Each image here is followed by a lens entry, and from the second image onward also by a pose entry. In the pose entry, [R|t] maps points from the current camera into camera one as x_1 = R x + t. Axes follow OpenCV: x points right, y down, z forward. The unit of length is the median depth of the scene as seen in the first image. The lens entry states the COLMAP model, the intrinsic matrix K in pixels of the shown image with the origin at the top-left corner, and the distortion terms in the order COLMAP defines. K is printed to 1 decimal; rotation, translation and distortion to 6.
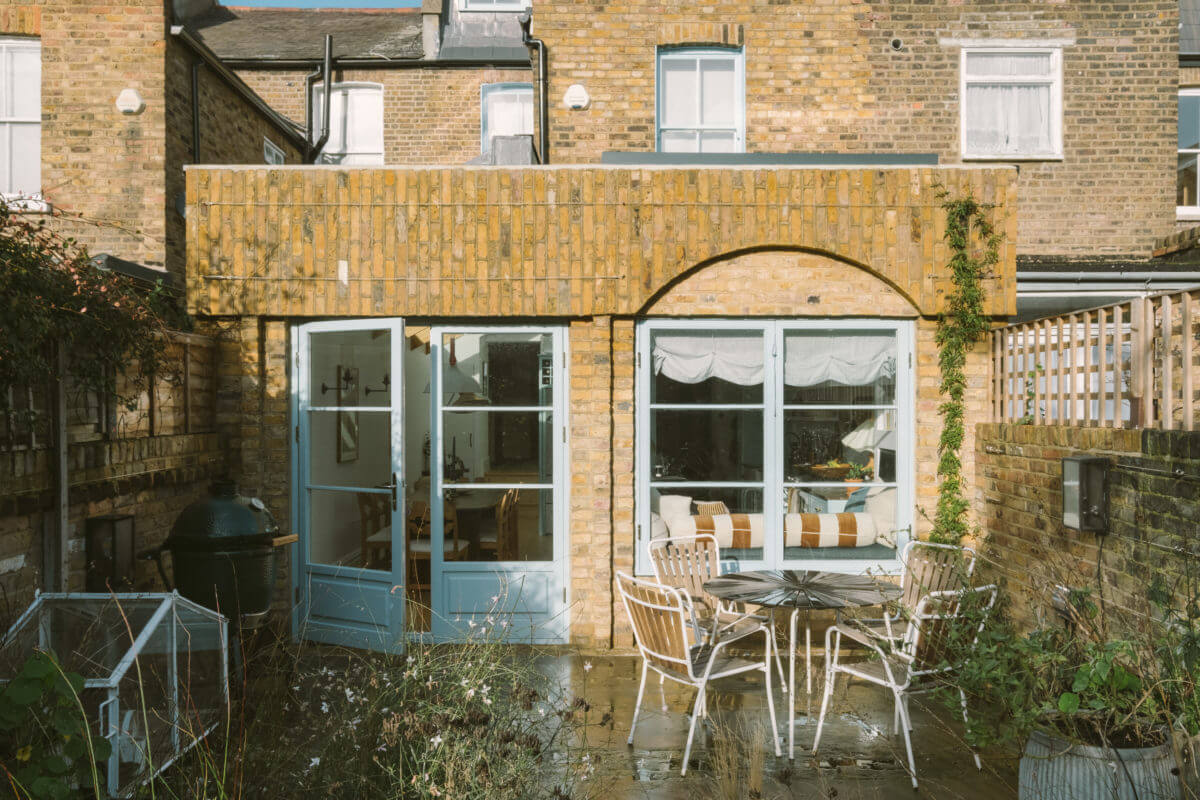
lens RADIAL K [[887.8, 0, 605.1], [0, 887.8, 418.5], [0, 0, 1]] dist [-0.004537, 0.009103]
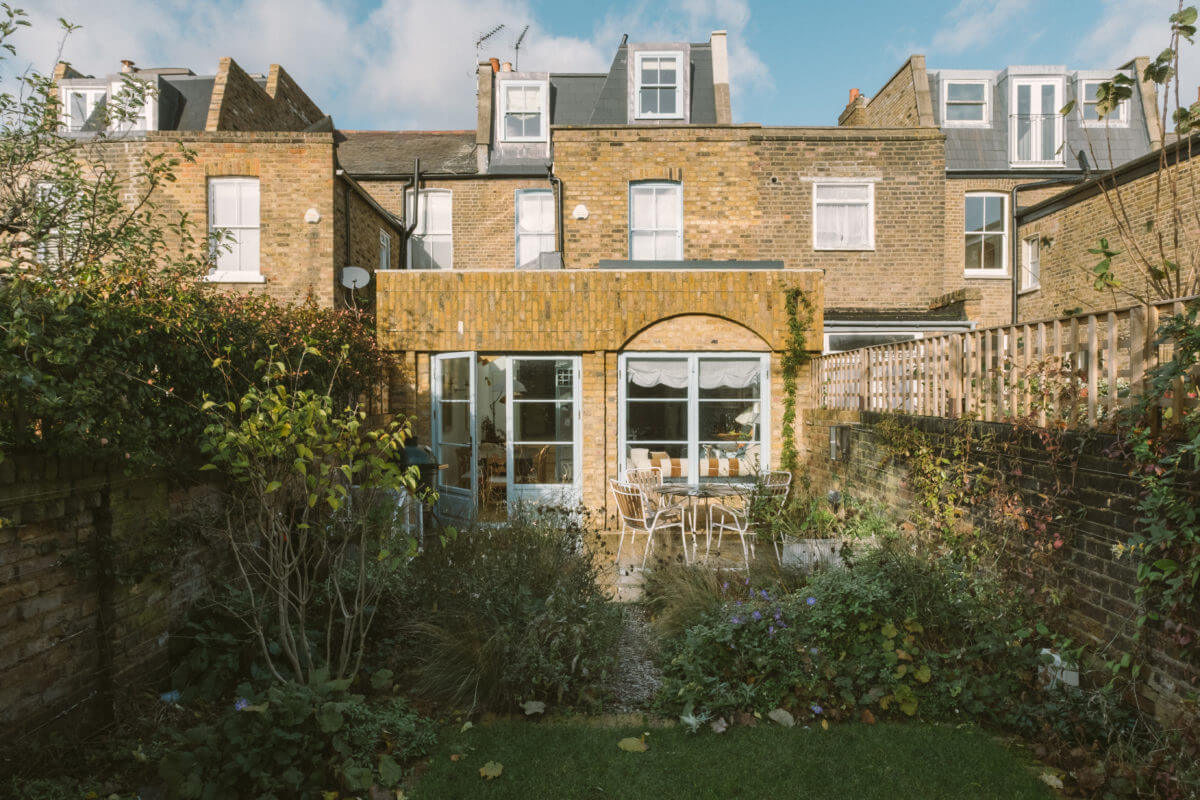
lens RADIAL K [[726.5, 0, 582.7], [0, 726.5, 404.1], [0, 0, 1]] dist [-0.007251, 0.000727]
pose [[0.999987, 0.000508, -0.005155, -0.021662], [-0.000533, 0.999987, -0.005027, 0.002309], [0.005153, 0.005029, 0.999974, -0.356466]]
